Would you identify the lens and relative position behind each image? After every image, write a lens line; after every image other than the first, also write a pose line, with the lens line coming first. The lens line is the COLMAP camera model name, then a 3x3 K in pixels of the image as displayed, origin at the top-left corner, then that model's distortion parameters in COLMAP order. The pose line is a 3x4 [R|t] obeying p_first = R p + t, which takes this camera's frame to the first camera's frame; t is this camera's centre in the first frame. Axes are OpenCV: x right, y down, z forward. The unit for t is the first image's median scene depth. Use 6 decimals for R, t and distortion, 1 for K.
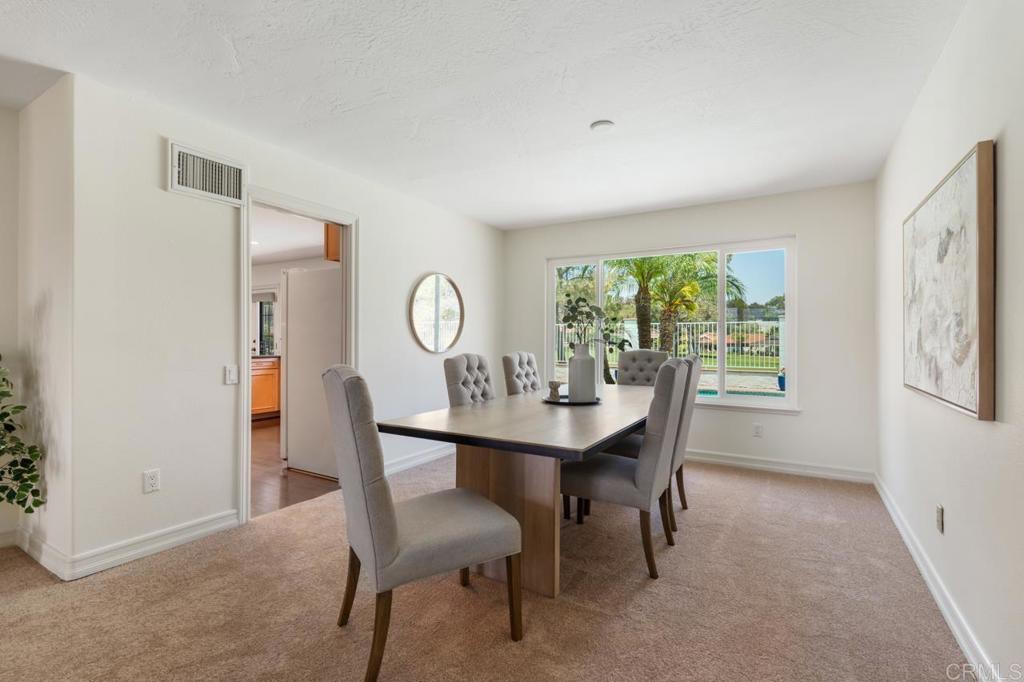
lens RADIAL K [[468.6, 0, 512.0], [0, 468.6, 341.0], [0, 0, 1]] dist [-0.001261, 0.000386]
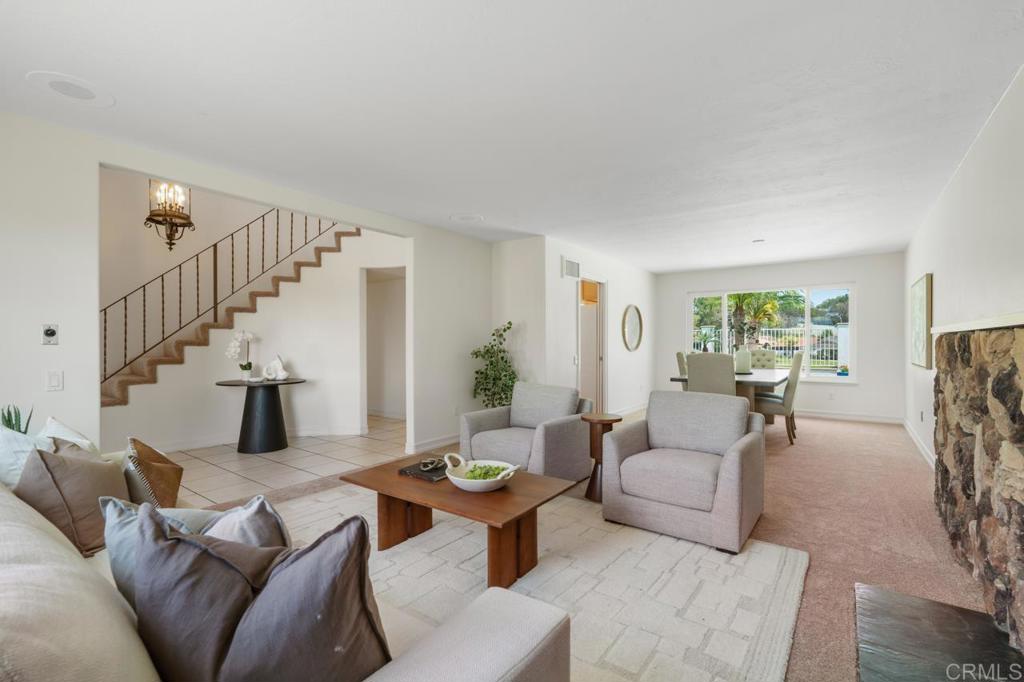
lens RADIAL K [[455.6, 0, 512.0], [0, 455.6, 341.0], [0, 0, 1]] dist [-0.001243, -0.000250]
pose [[0.995722, -0.003326, -0.092342, -0.253604], [0.002461, 0.999952, -0.009478, 0.002162], [0.092369, 0.009210, 0.995682, -0.399439]]
